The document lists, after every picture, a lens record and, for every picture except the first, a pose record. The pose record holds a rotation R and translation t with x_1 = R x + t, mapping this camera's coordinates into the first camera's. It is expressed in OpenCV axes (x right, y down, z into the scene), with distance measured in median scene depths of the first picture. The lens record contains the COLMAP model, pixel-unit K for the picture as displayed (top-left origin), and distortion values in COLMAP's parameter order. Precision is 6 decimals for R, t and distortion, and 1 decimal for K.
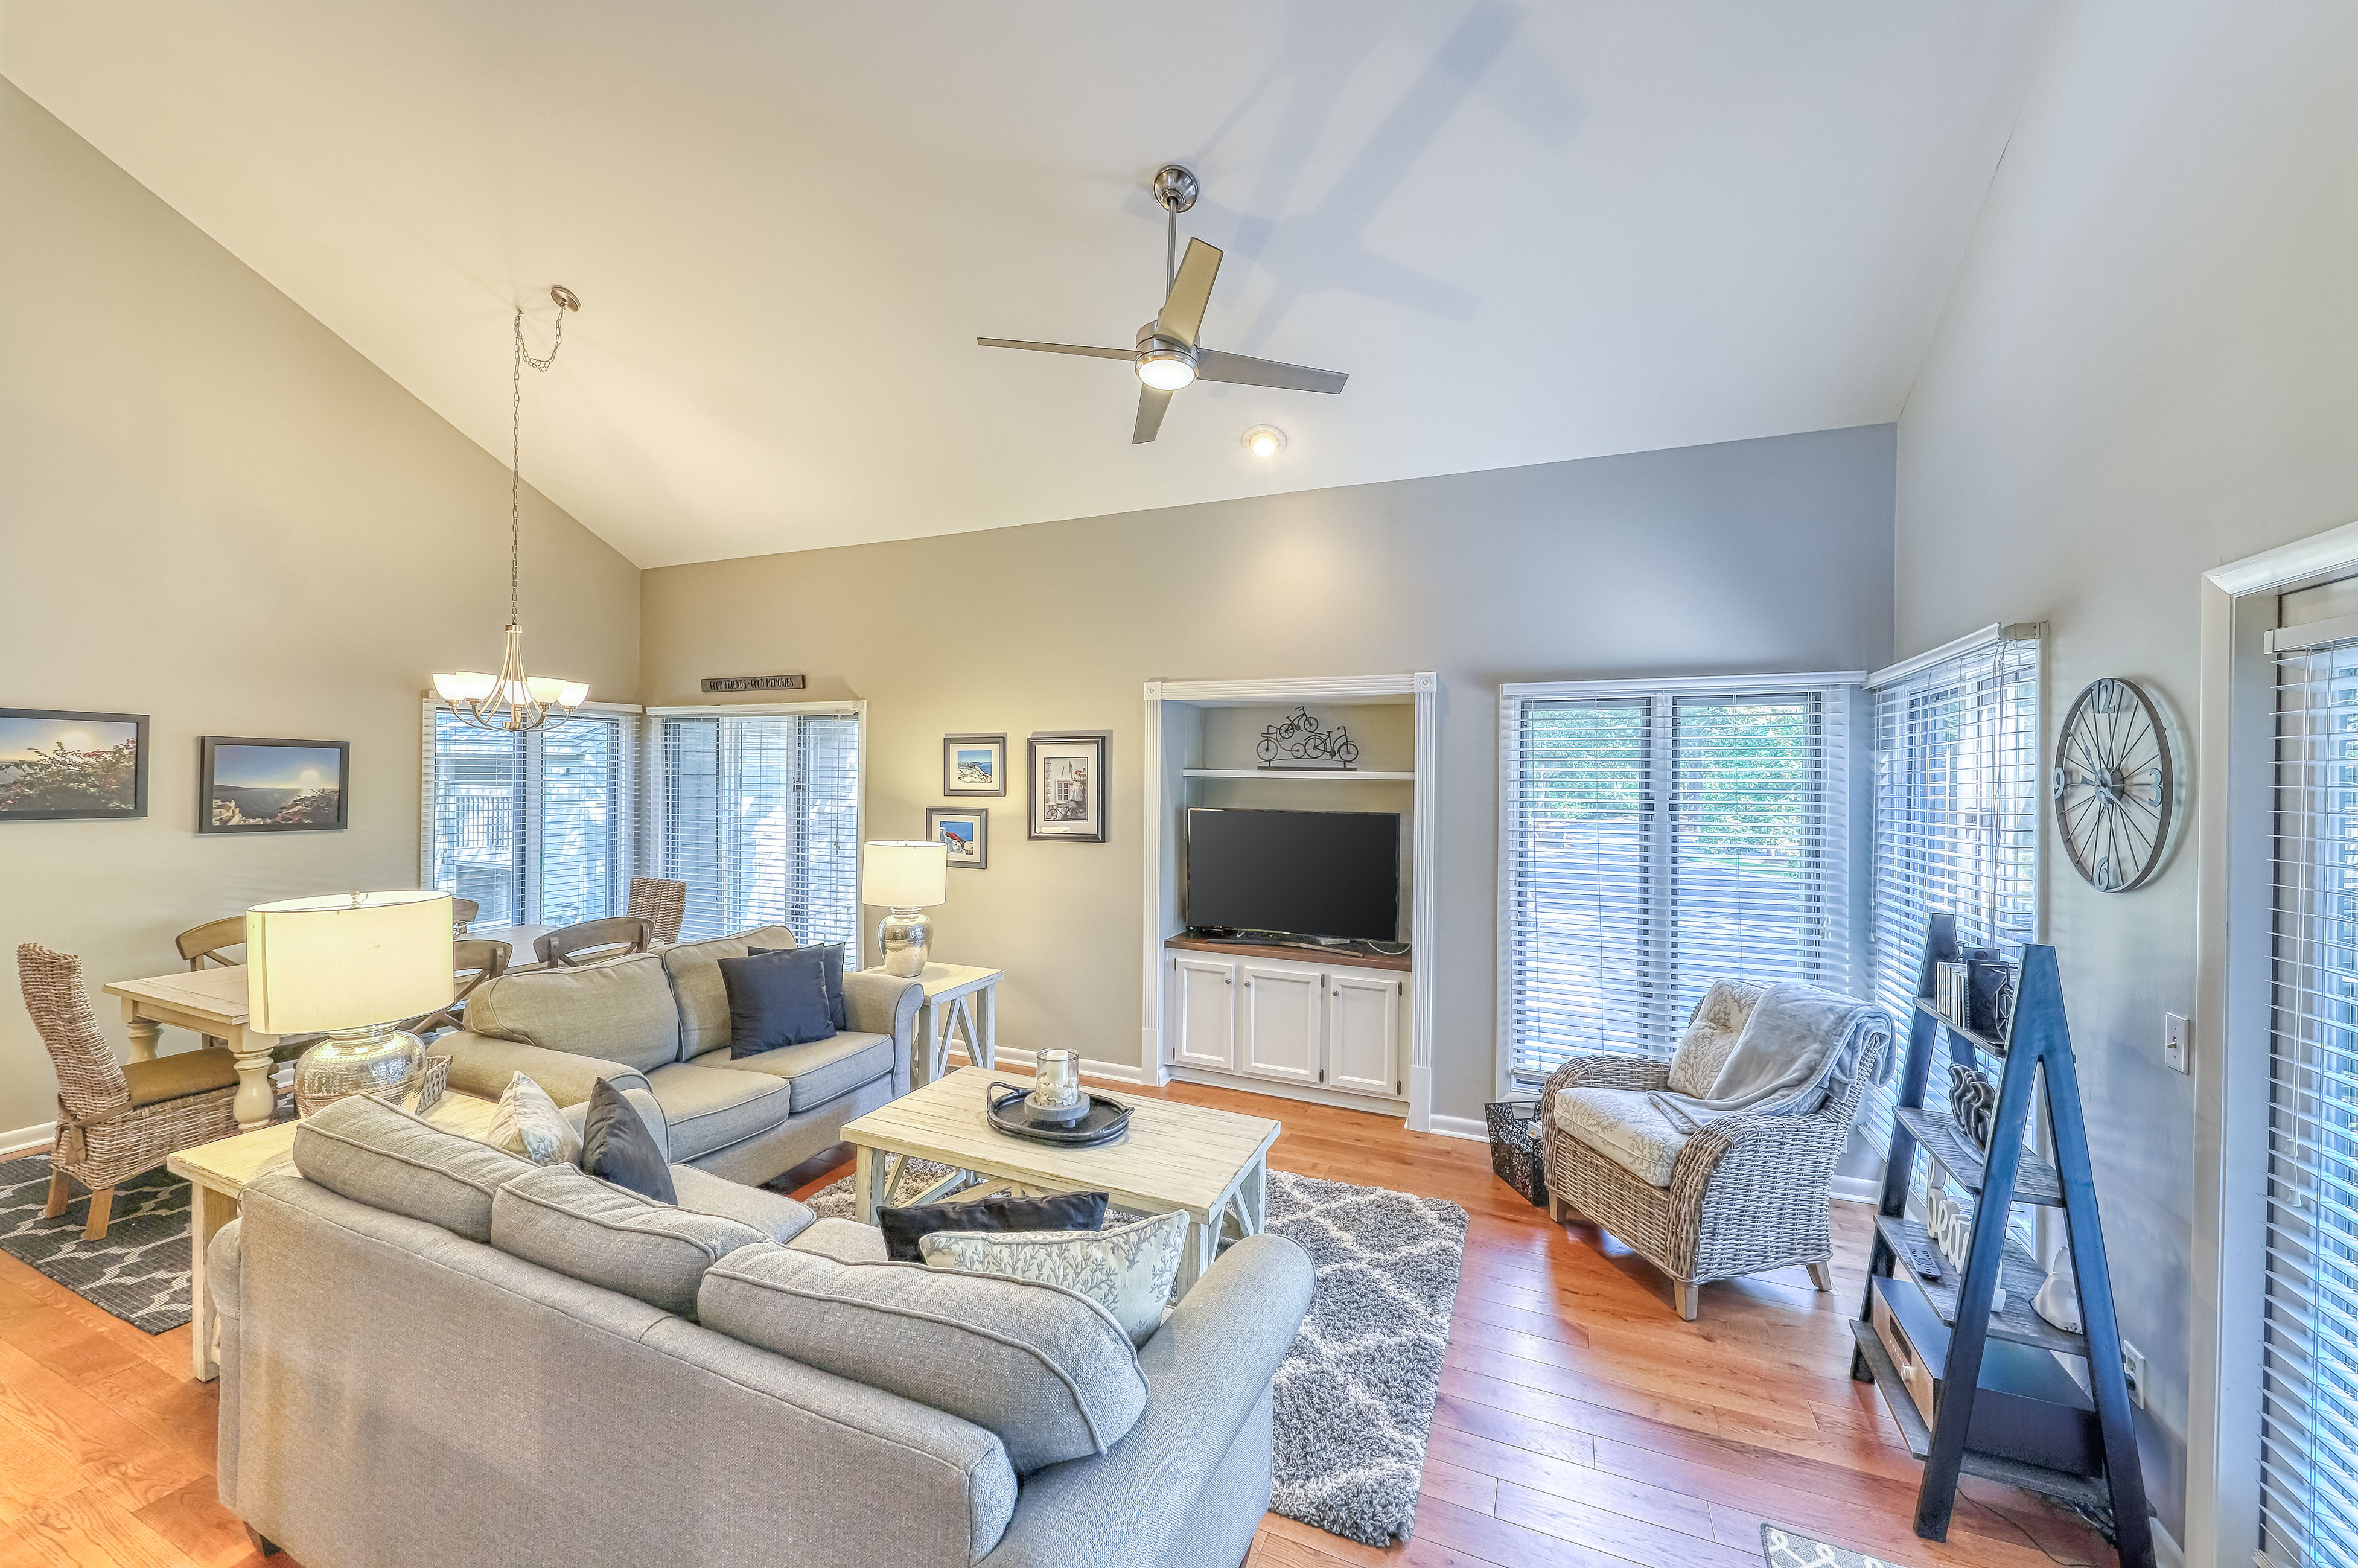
lens RADIAL K [[910.6, 0, 1165.2], [0, 910.6, 780.9], [0, 0, 1]] dist [0.007922, -0.000152]
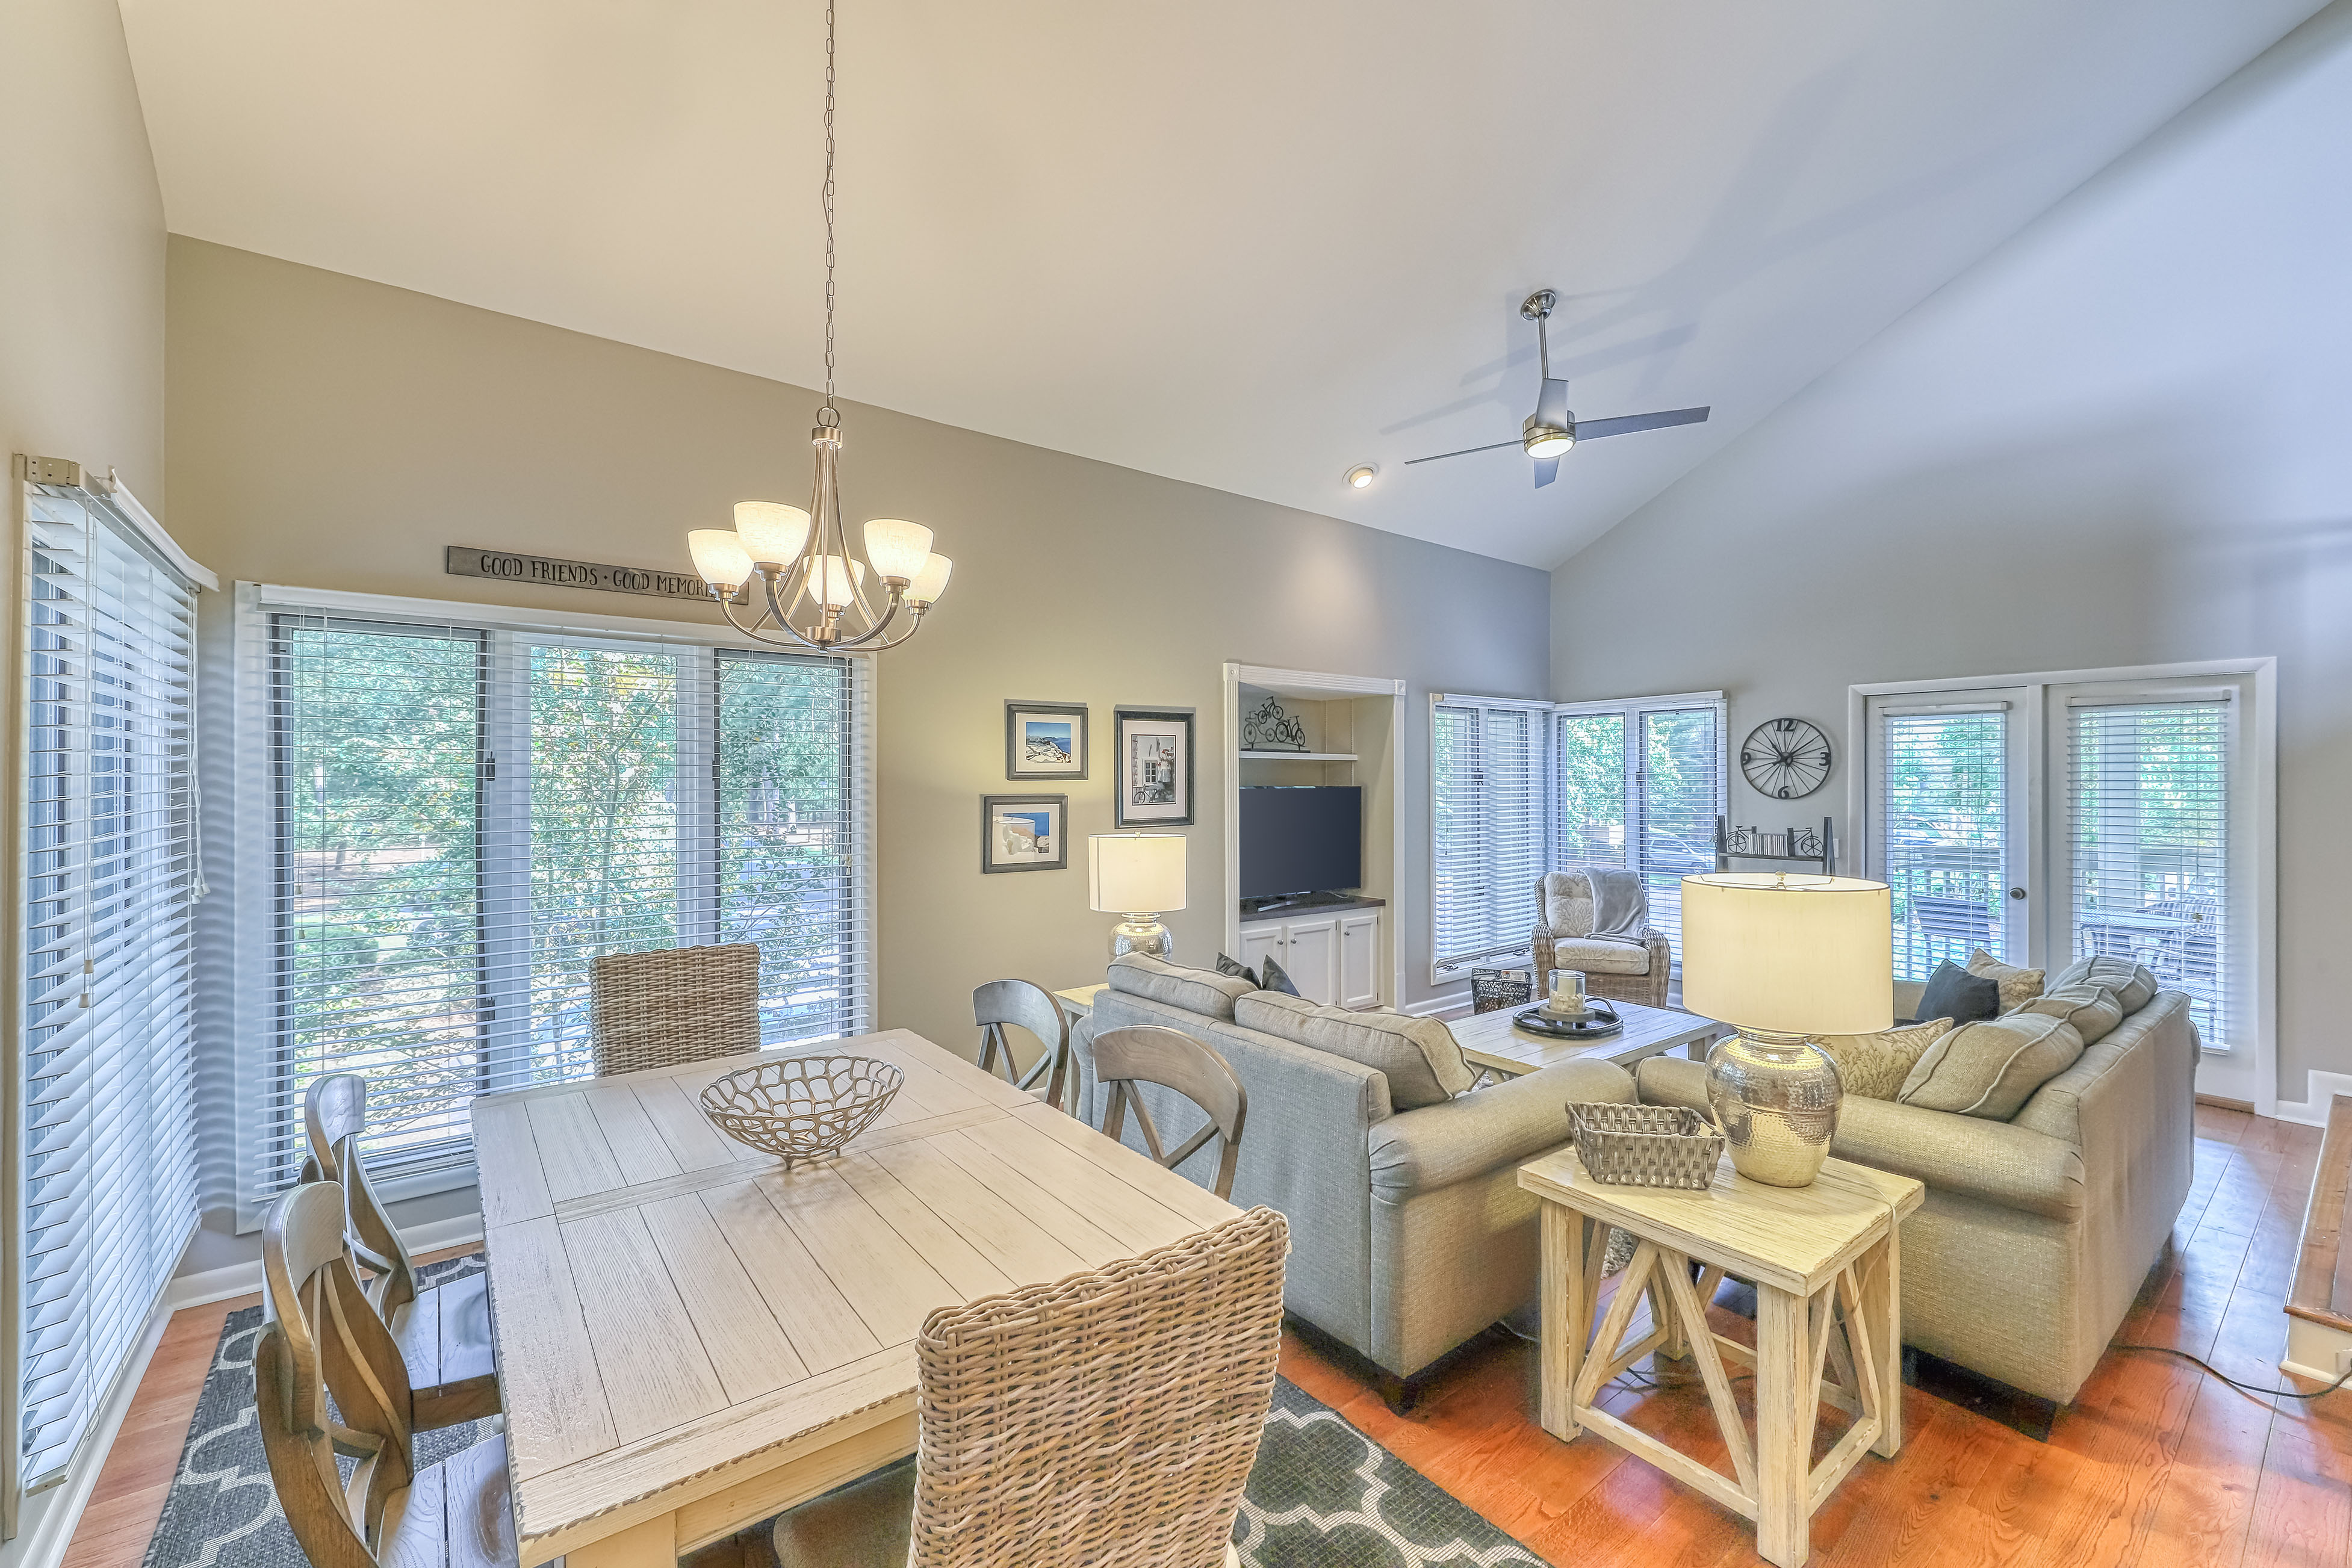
lens RADIAL K [[969.7, 0, 1176.0], [0, 969.7, 784.0], [0, 0, 1]] dist [0.009935, -0.000258]
pose [[0.468128, -0.015605, 0.883523, -0.974717], [0.008593, 0.999877, 0.013107, 0.011123], [-0.883619, 0.001456, 0.468205, 0.535254]]
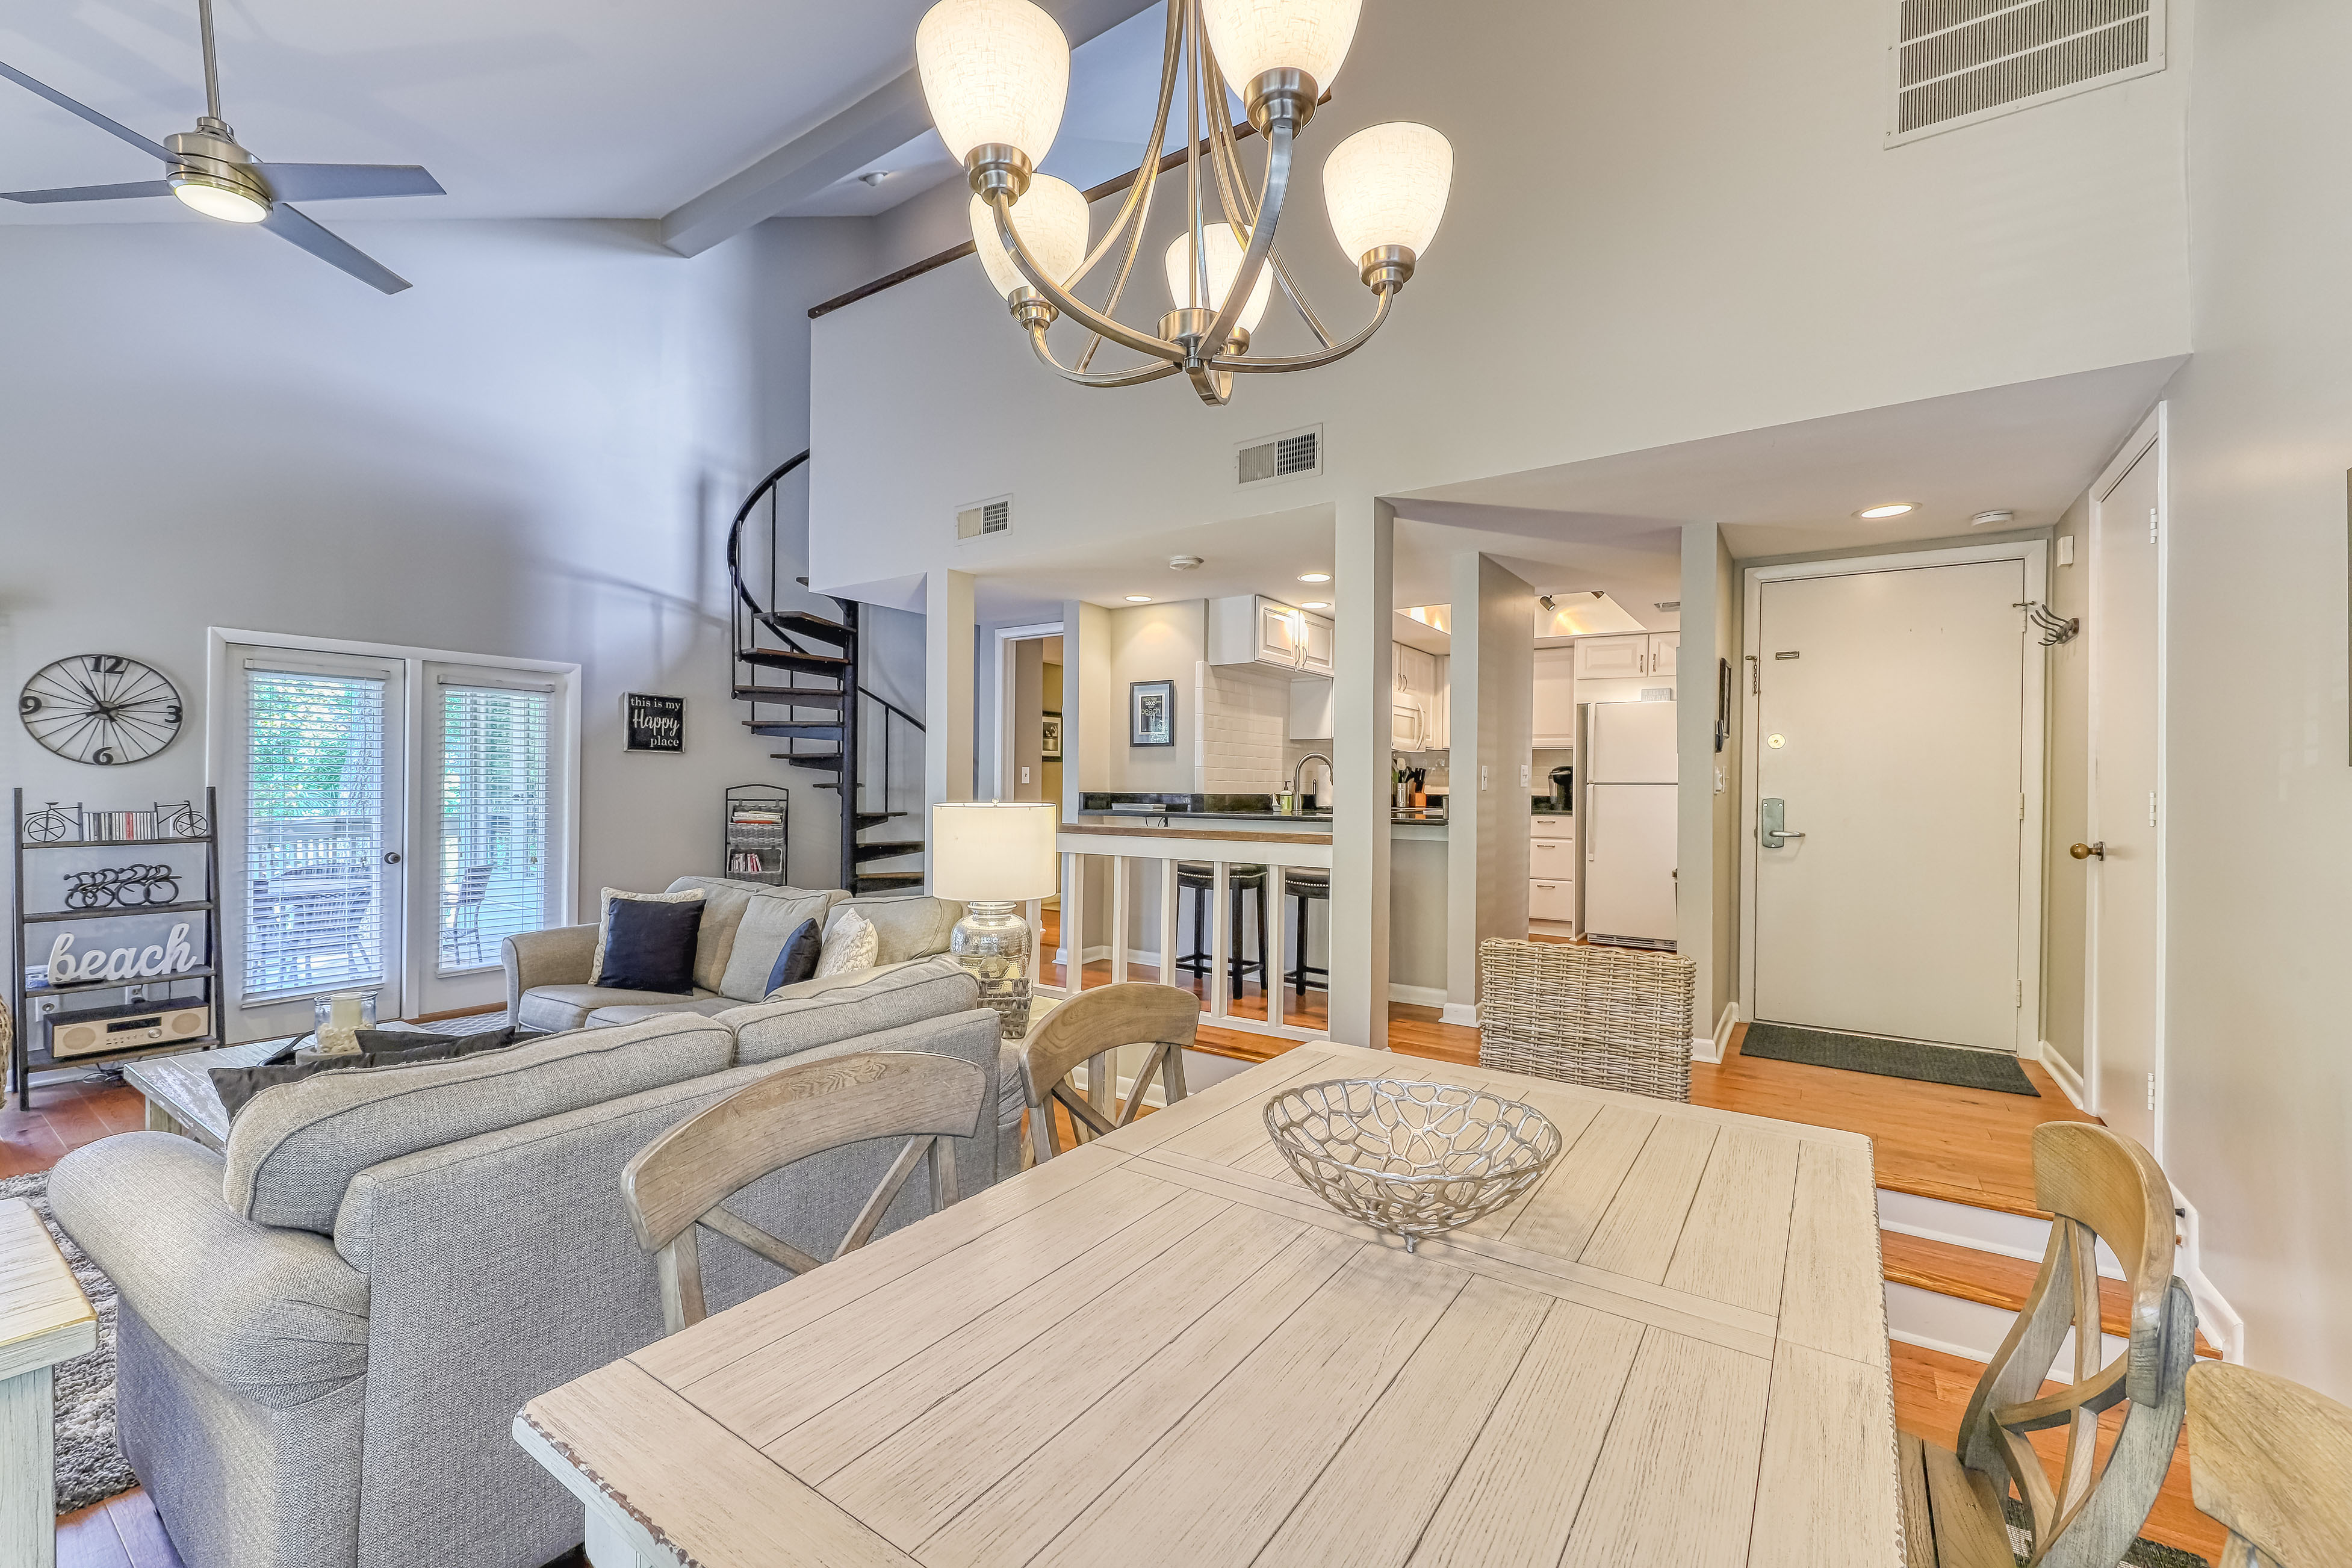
lens RADIAL K [[956.4, 0, 1173.1], [0, 956.4, 788.5], [0, 0, 1]] dist [0.012304, -0.006288]
pose [[-0.982542, -0.023115, 0.184600, -0.675705], [-0.022238, 0.999729, 0.006820, 0.046120], [-0.184708, 0.002596, -0.982790, 1.116570]]
